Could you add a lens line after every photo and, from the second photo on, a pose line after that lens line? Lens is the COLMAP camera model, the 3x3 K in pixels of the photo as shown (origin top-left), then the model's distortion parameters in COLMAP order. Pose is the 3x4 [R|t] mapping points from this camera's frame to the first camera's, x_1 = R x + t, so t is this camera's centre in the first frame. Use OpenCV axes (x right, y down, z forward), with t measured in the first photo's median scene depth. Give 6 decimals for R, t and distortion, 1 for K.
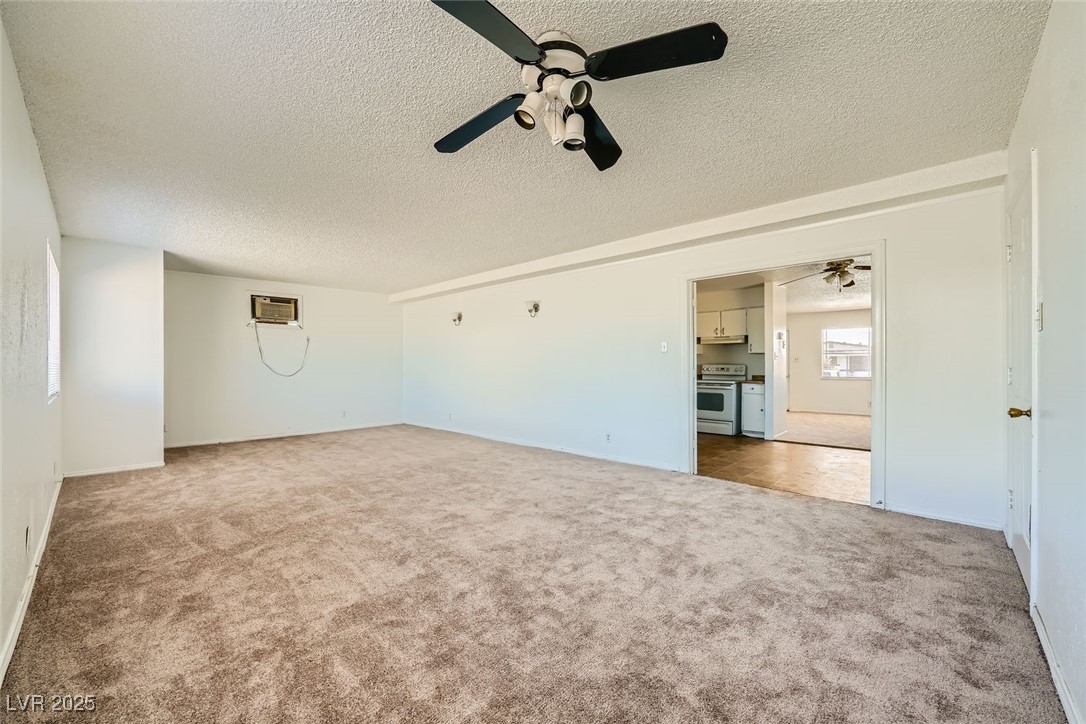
lens RADIAL K [[433.4, 0, 545.8], [0, 433.4, 364.2], [0, 0, 1]] dist [-0.001559, -0.000045]
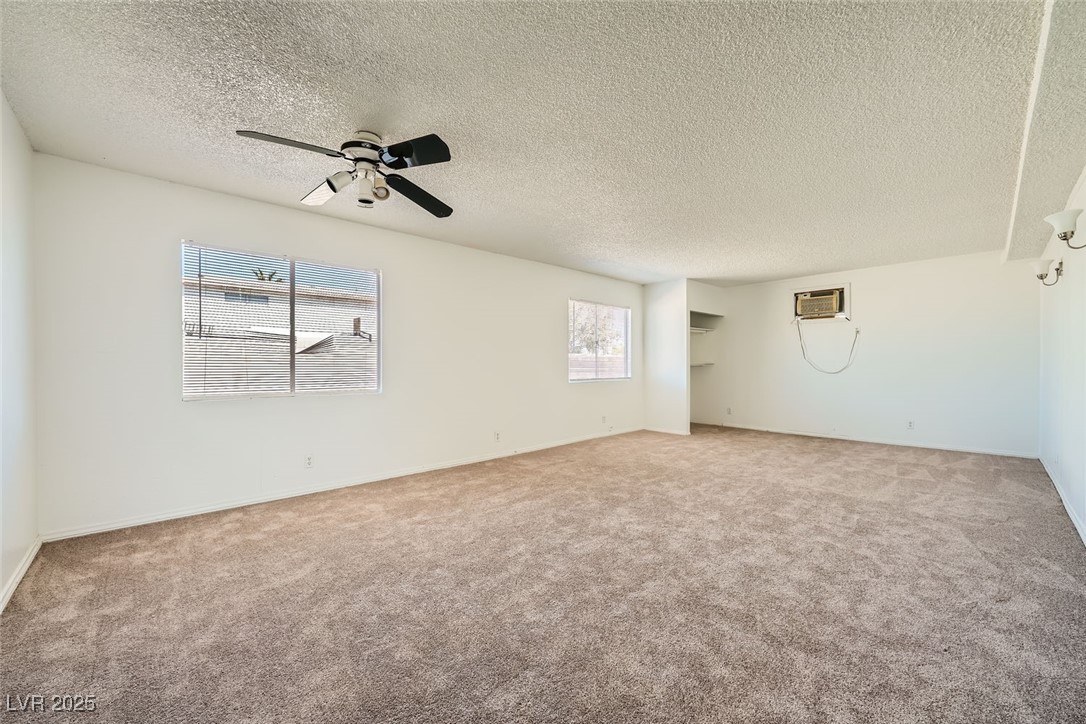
lens RADIAL K [[433.4, 0, 545.9], [0, 433.4, 363.3], [0, 0, 1]] dist [-0.001559, -0.000045]
pose [[-0.028468, 0.003247, -0.999589, 0.367576], [0.004572, 0.999985, 0.003119, 0.000803], [0.999584, -0.004481, -0.028482, 0.429848]]
